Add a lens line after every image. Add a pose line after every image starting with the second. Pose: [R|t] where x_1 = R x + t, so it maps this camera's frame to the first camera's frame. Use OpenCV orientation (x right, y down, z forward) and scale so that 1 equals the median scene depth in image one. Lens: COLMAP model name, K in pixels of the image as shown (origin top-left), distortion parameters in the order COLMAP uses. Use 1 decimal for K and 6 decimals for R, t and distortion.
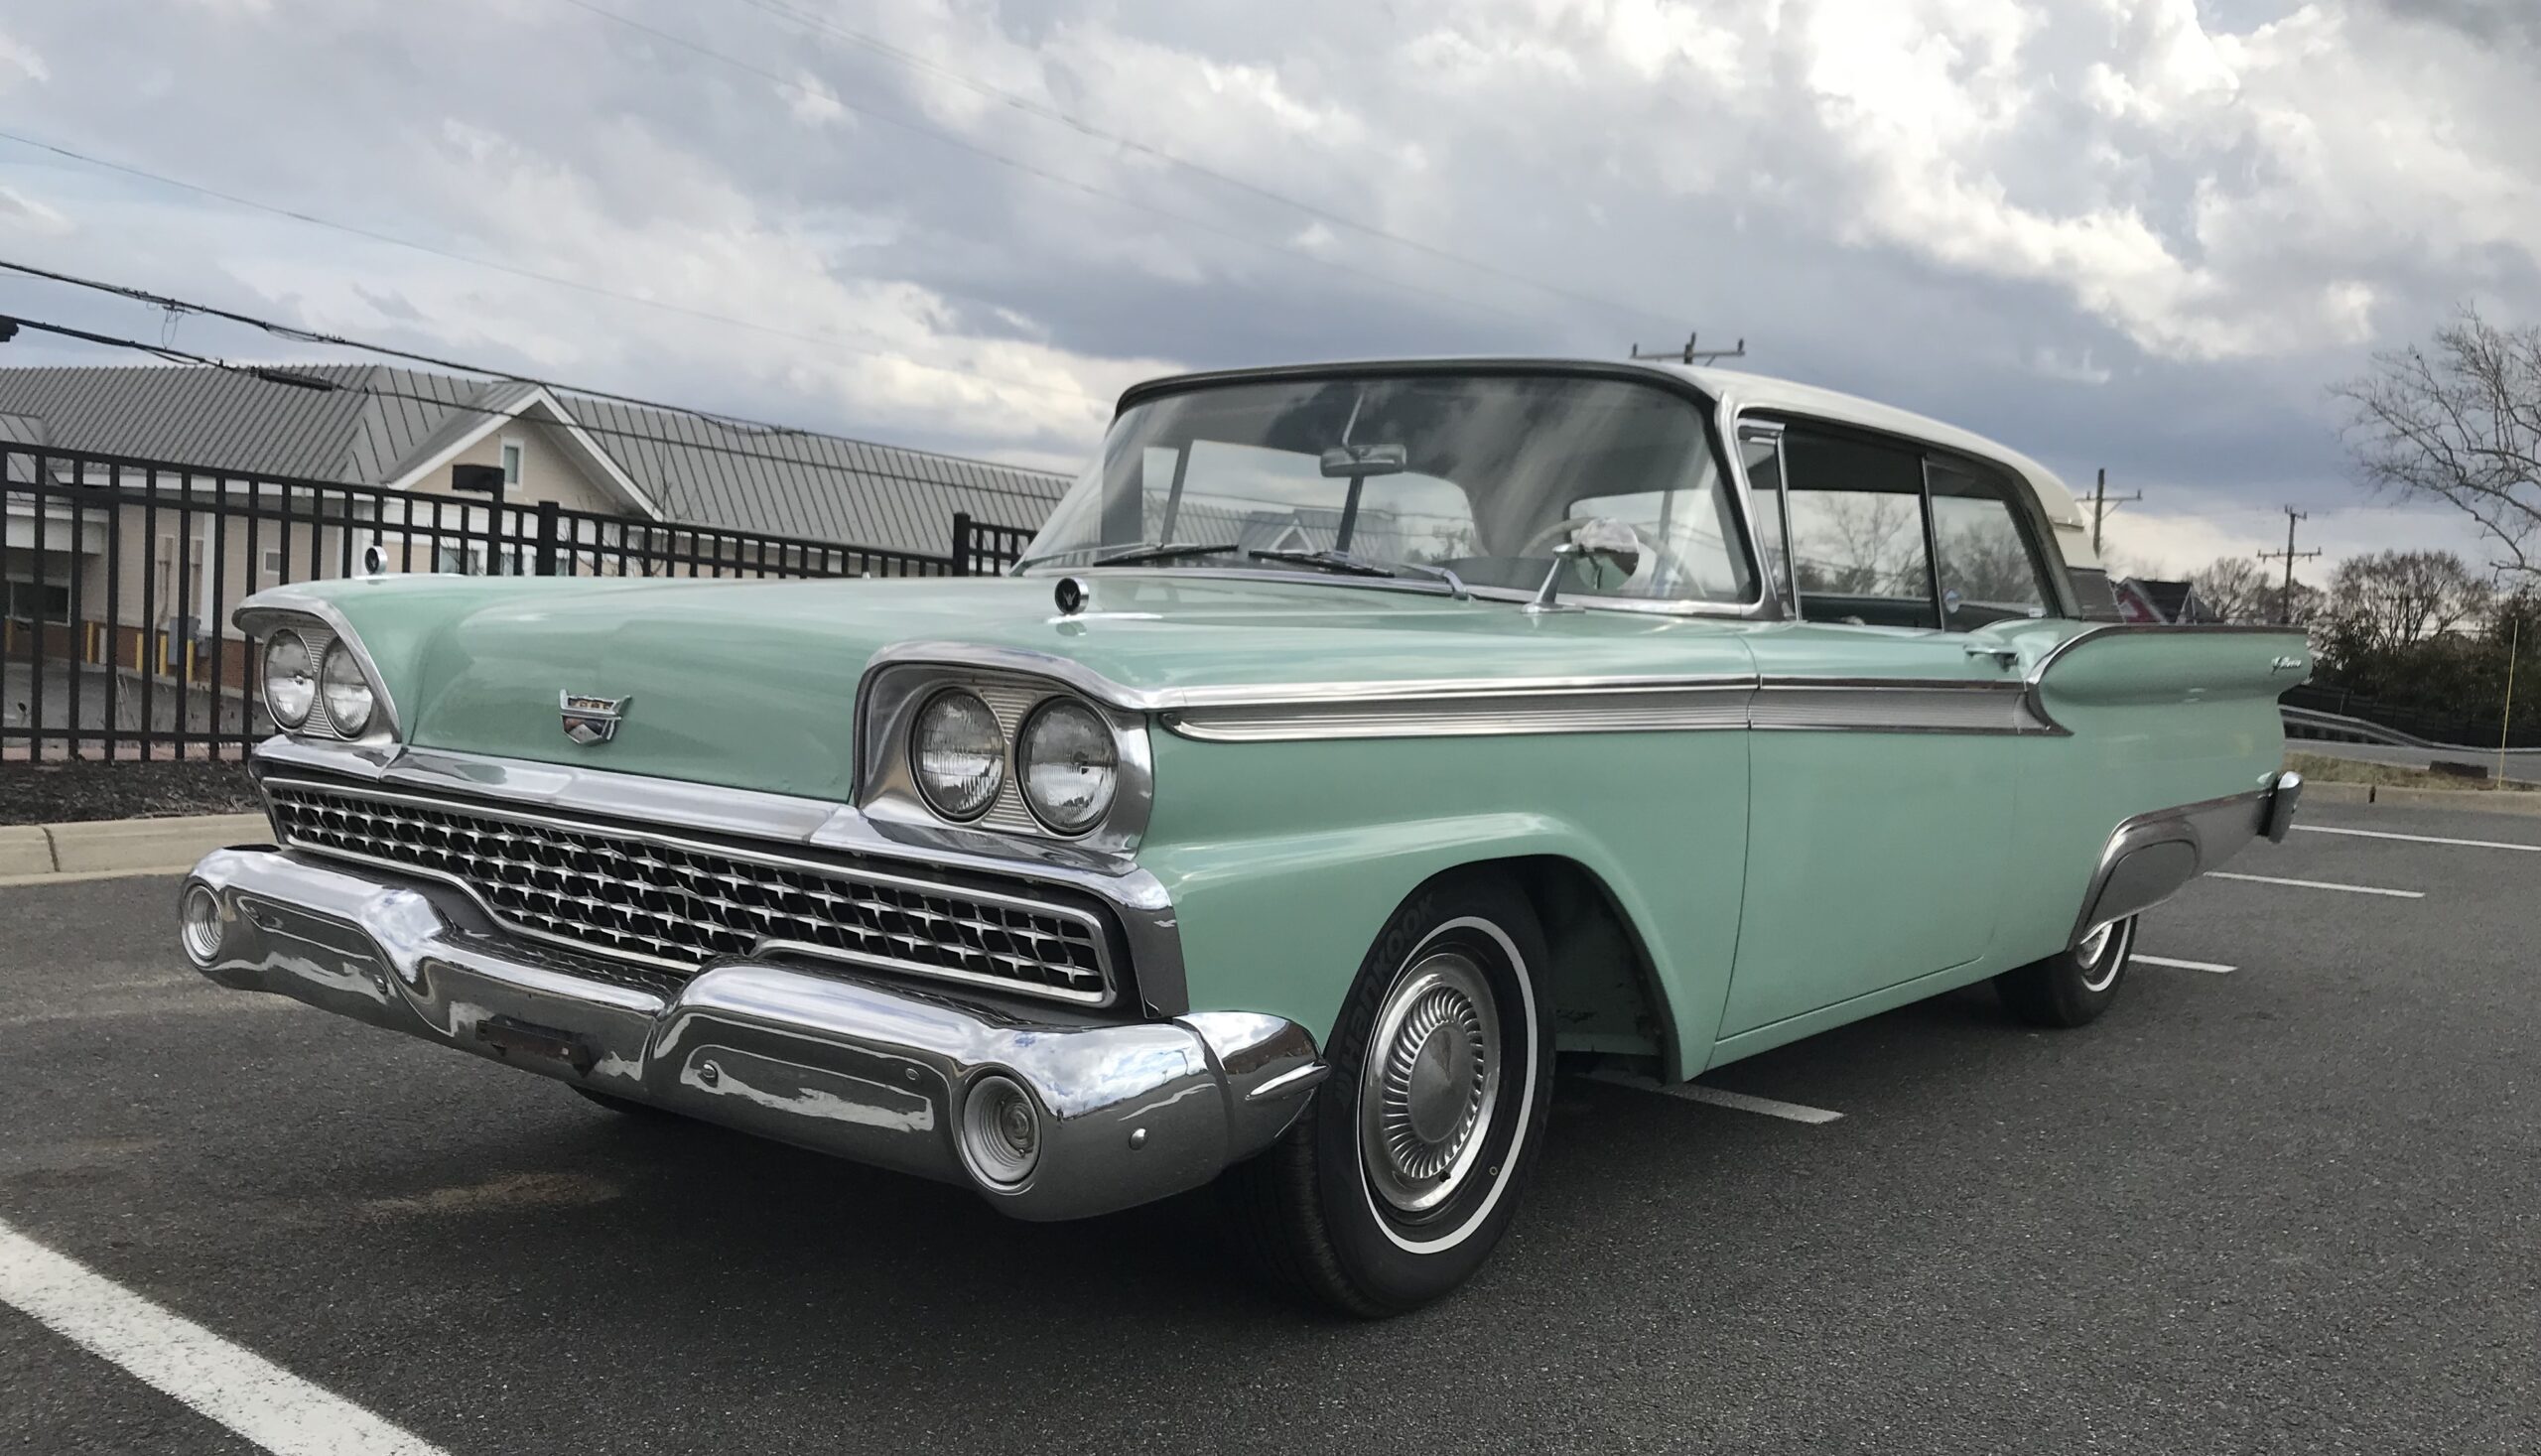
lens RADIAL K [[2241.1, 0, 1270.5], [0, 2241.1, 728.0], [0, 0, 1]] dist [0.083028, 0.009885]
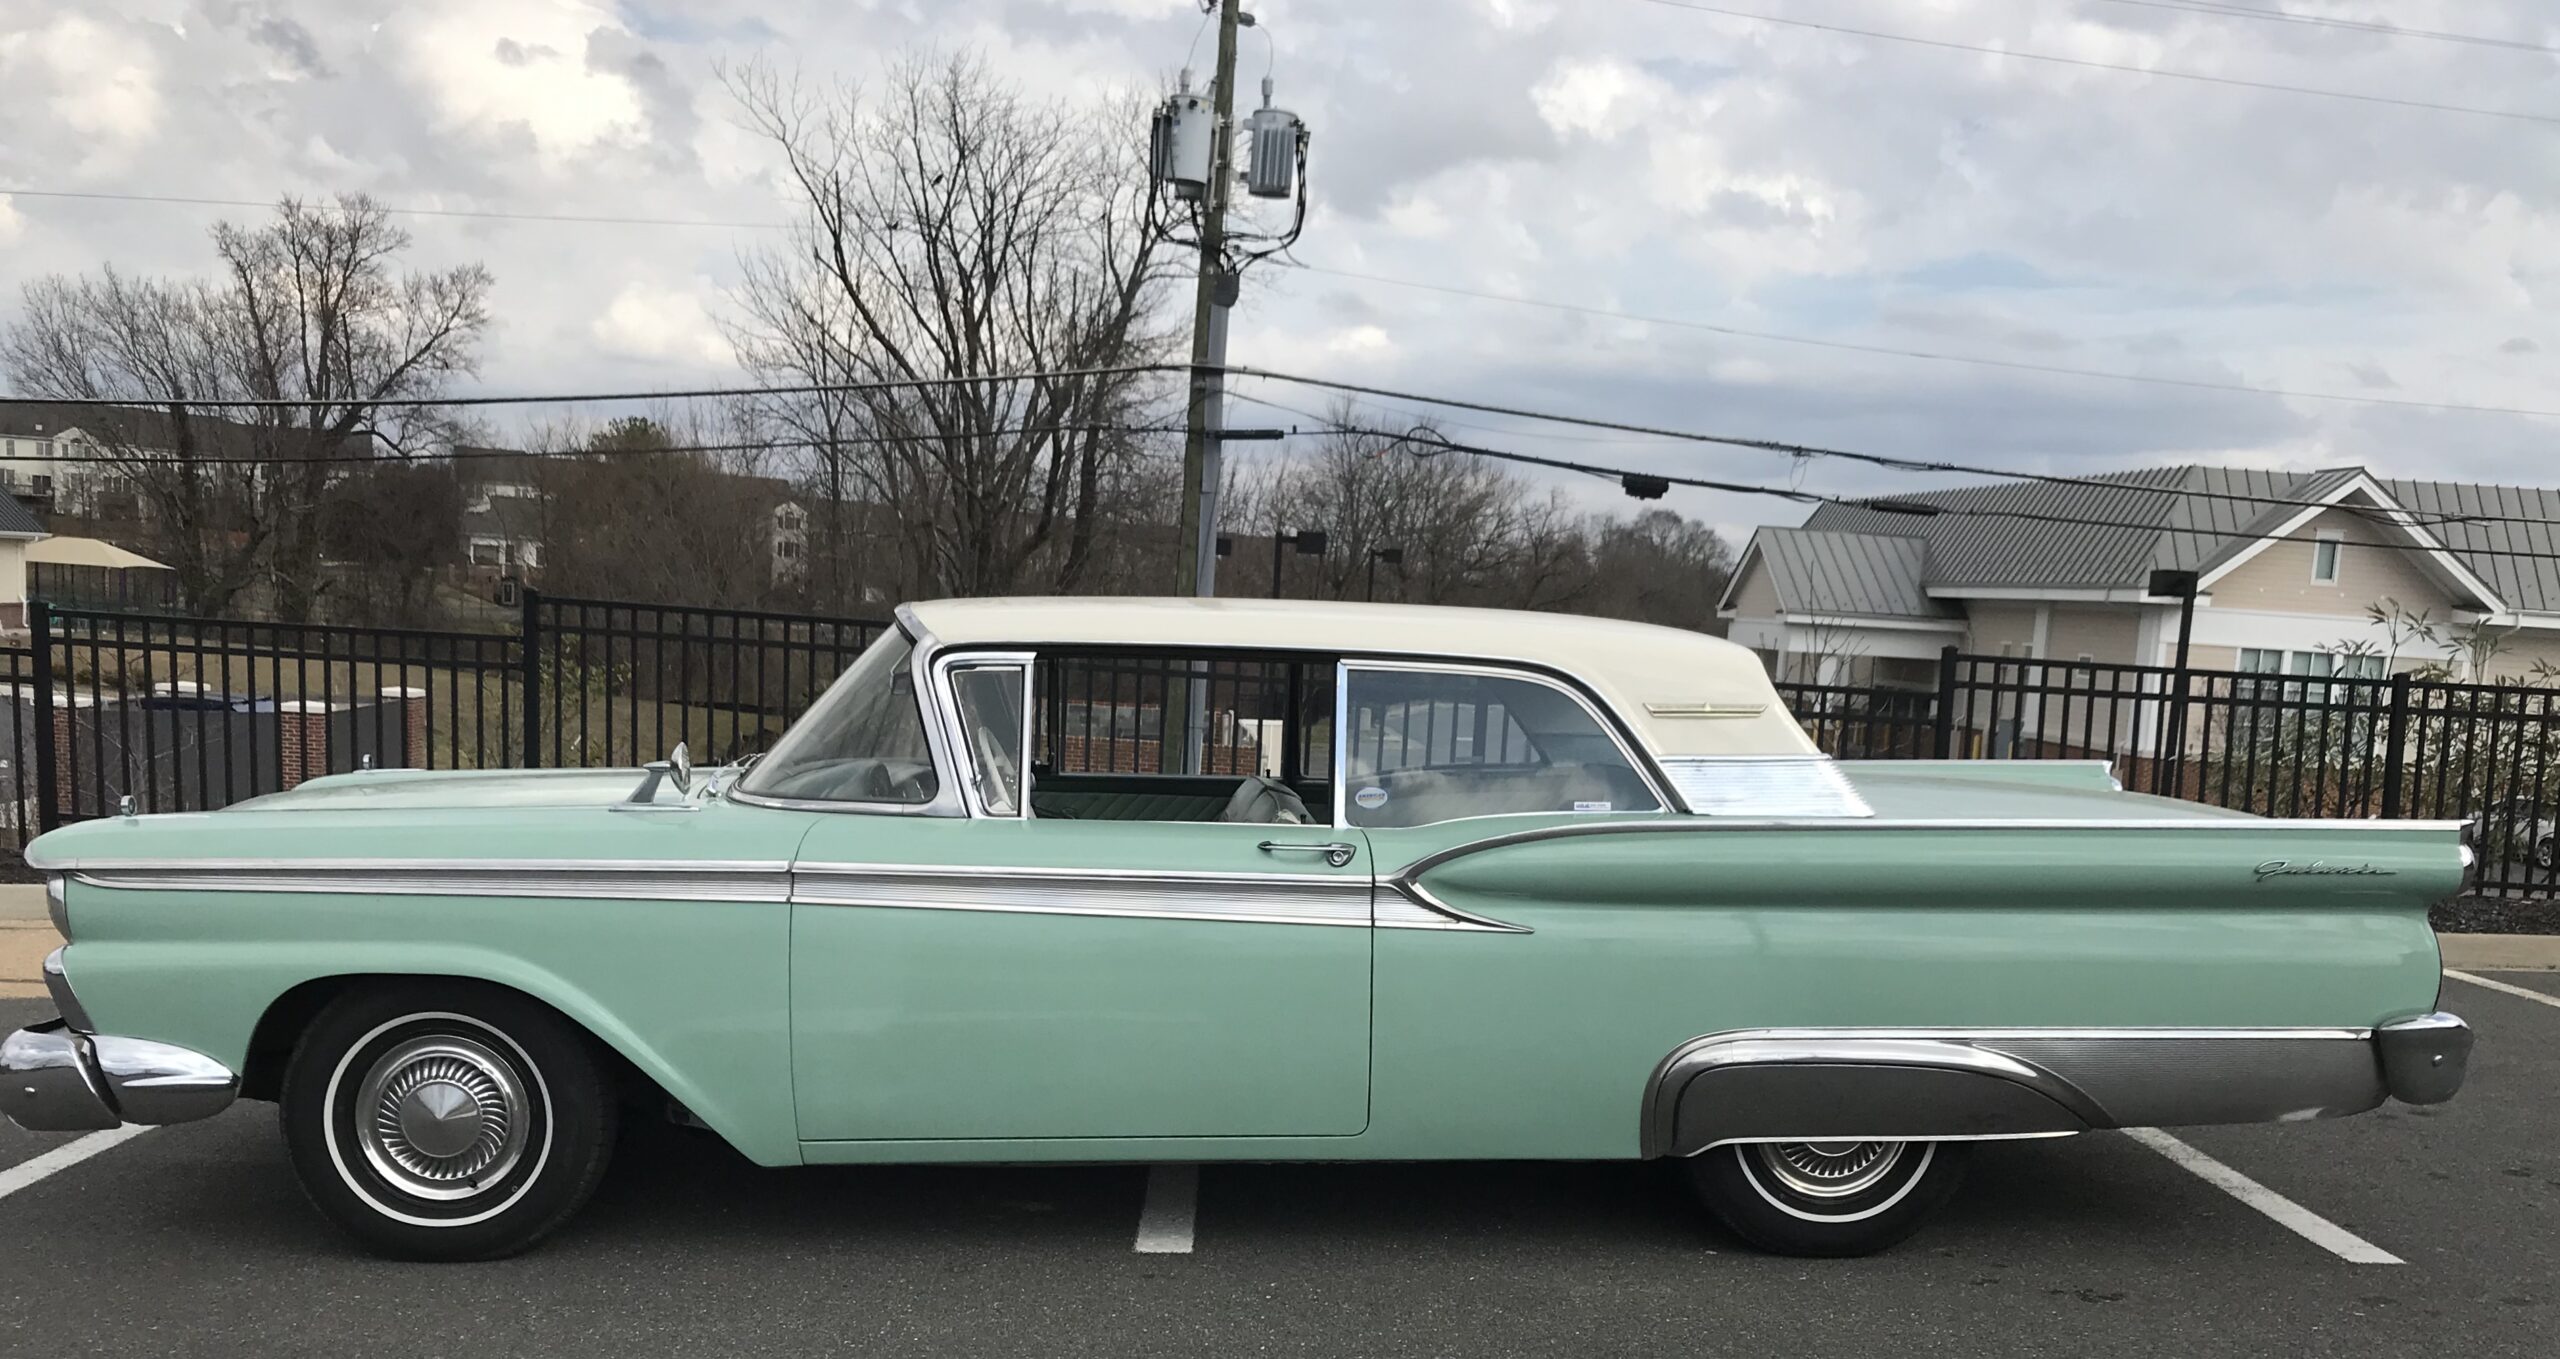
lens RADIAL K [[2438.8, 0, 1280.0], [0, 2438.8, 679.5], [0, 0, 1]] dist [-0.006682, -0.009953]
pose [[0.658410, -0.013057, -0.752546, 1.531429], [-0.032930, 0.998392, -0.046133, -0.076289], [0.751939, 0.055156, 0.656922, 0.282425]]
